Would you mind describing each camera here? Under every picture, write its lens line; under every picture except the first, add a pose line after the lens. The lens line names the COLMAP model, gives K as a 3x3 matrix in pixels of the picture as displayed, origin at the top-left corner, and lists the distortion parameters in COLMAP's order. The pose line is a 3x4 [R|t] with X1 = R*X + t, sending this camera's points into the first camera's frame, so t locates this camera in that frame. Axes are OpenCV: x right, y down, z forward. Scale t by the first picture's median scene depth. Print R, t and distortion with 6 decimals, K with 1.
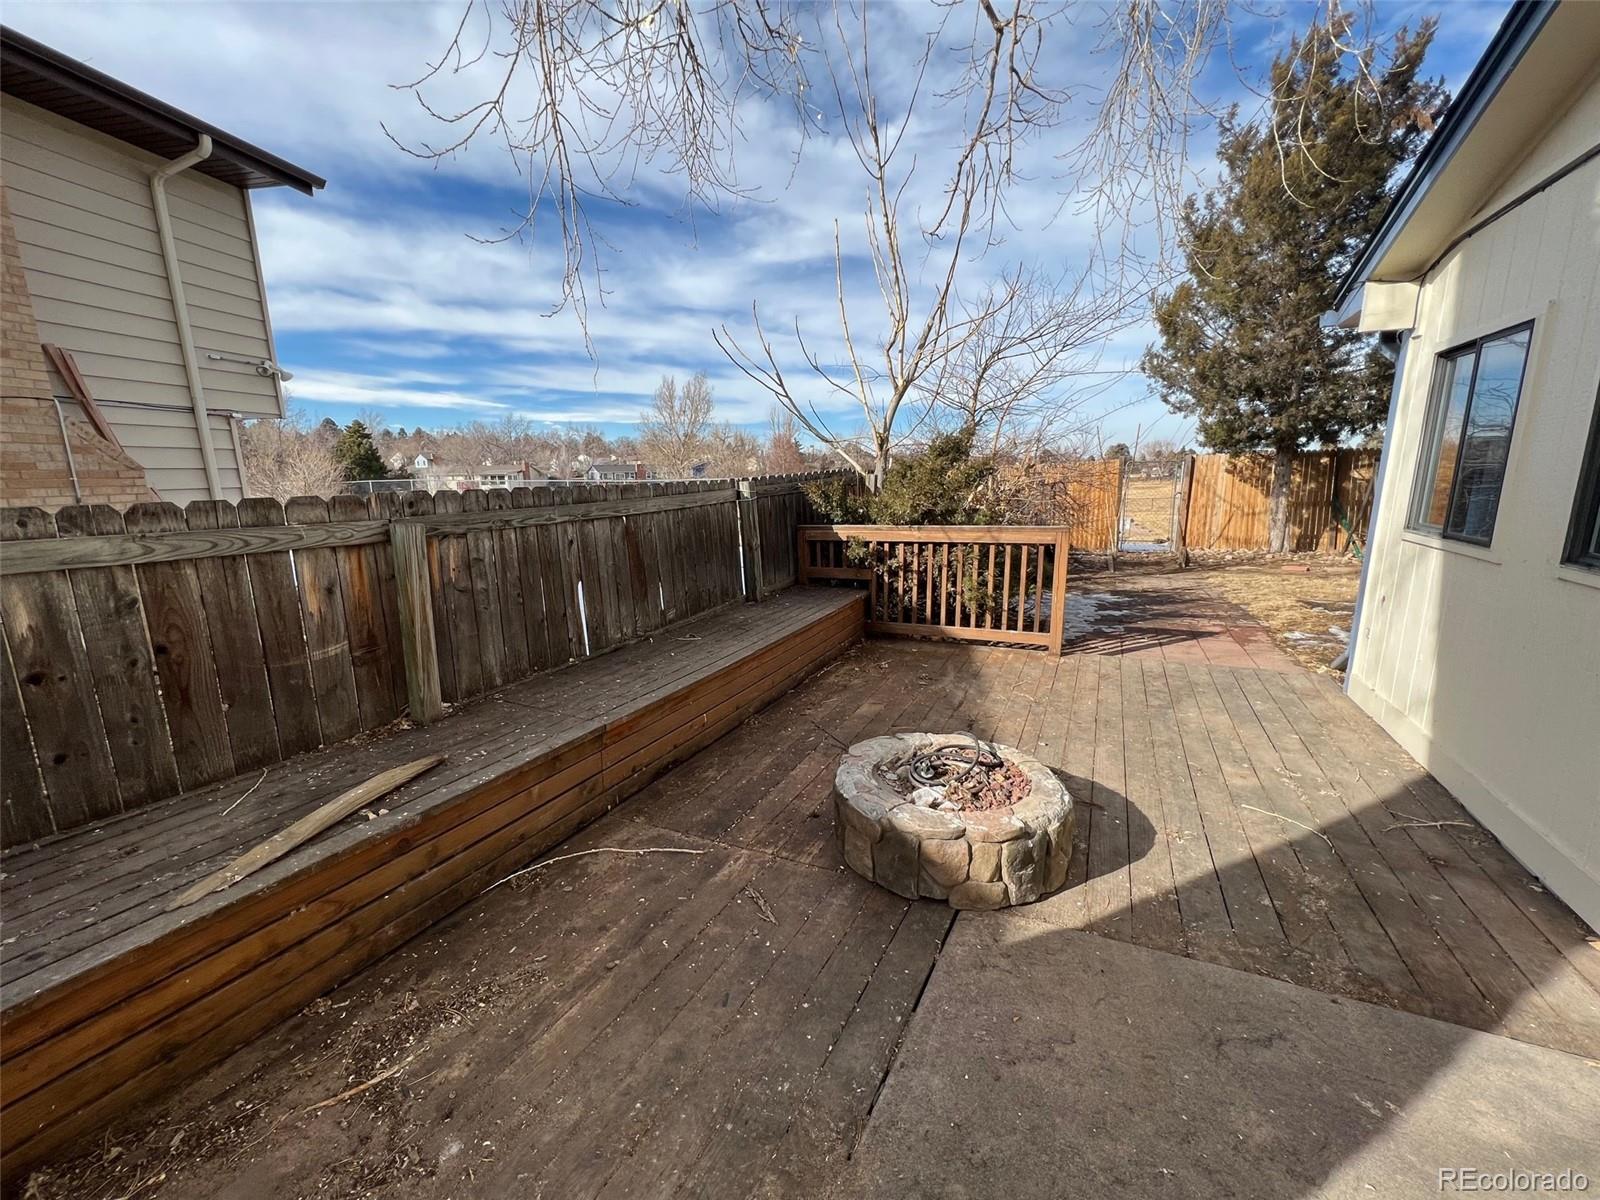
lens RADIAL K [[640.0, 0, 799.1], [0, 640.0, 598.9], [0, 0, 1]] dist [-0.009599, 0.000058]
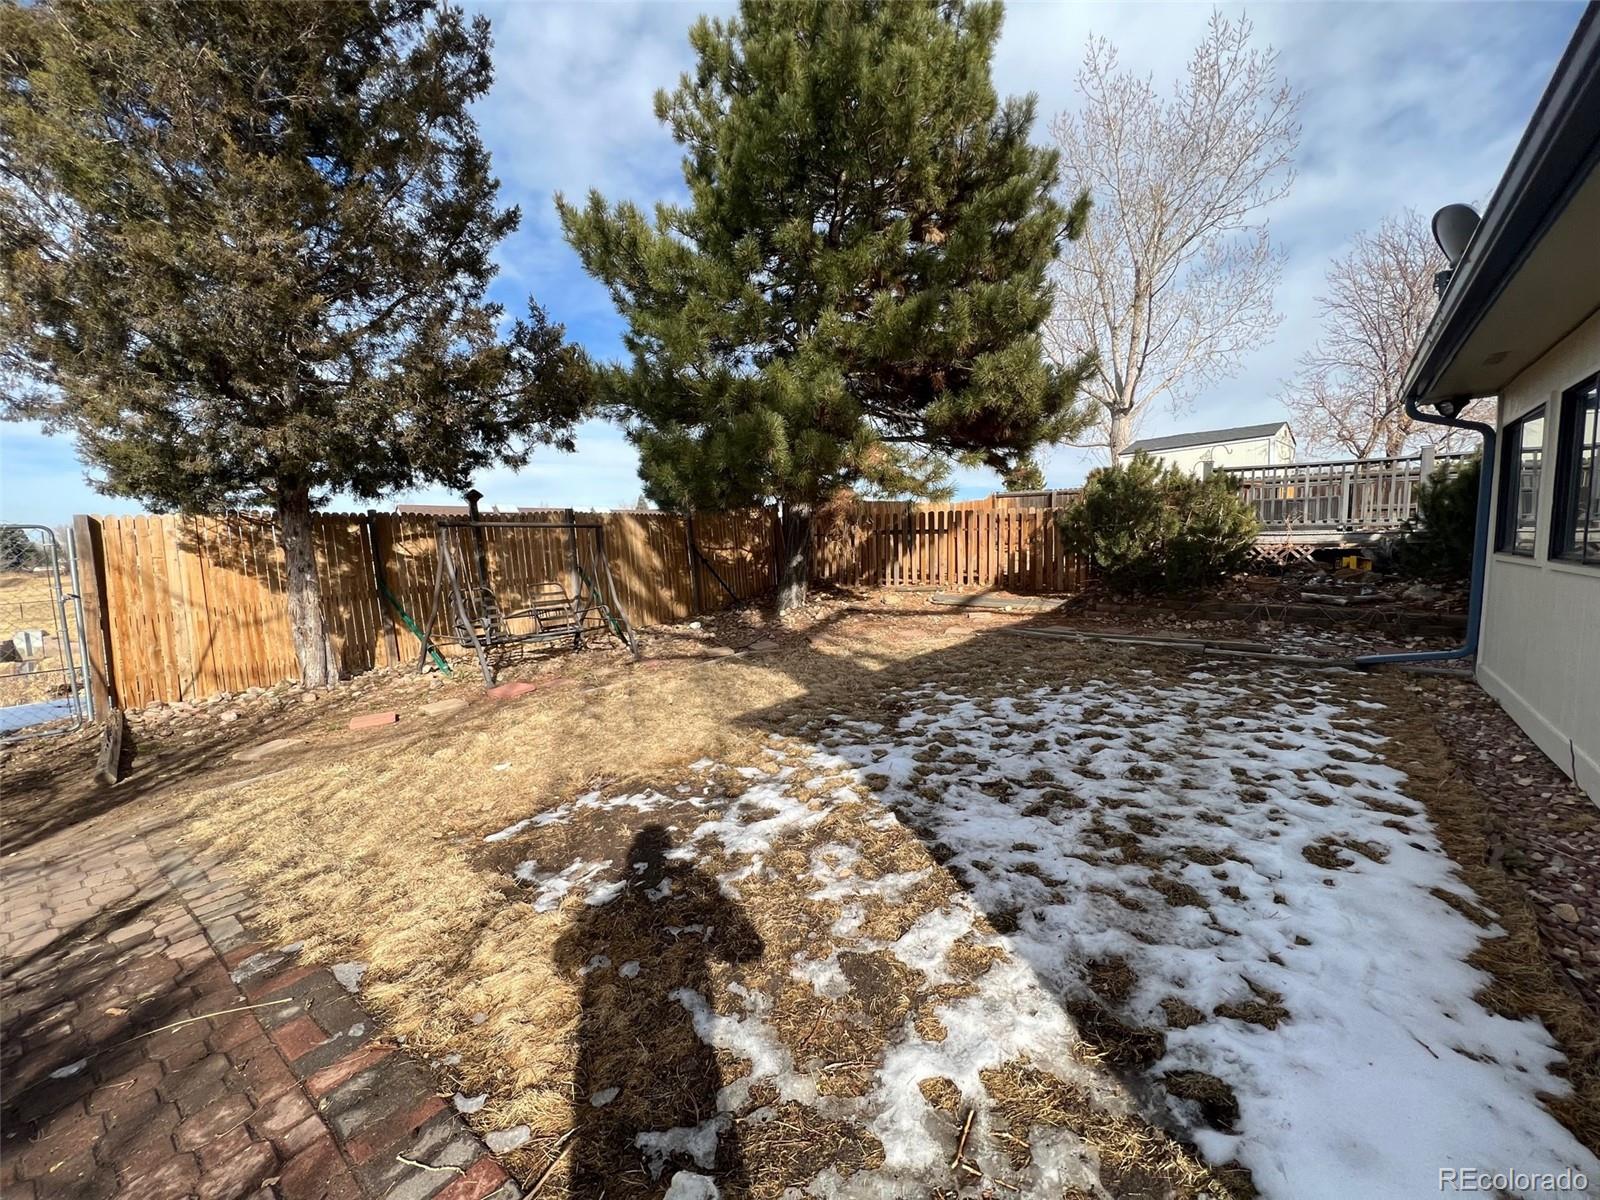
lens RADIAL K [[640.0, 0, 799.3], [0, 640.0, 600.8], [0, 0, 1]] dist [-0.009599, 0.000058]
pose [[0.222520, -0.086554, 0.971078, 0.291559], [0.212767, 0.976353, 0.038269, -0.075071], [-0.951428, 0.198098, 0.235674, 0.429408]]
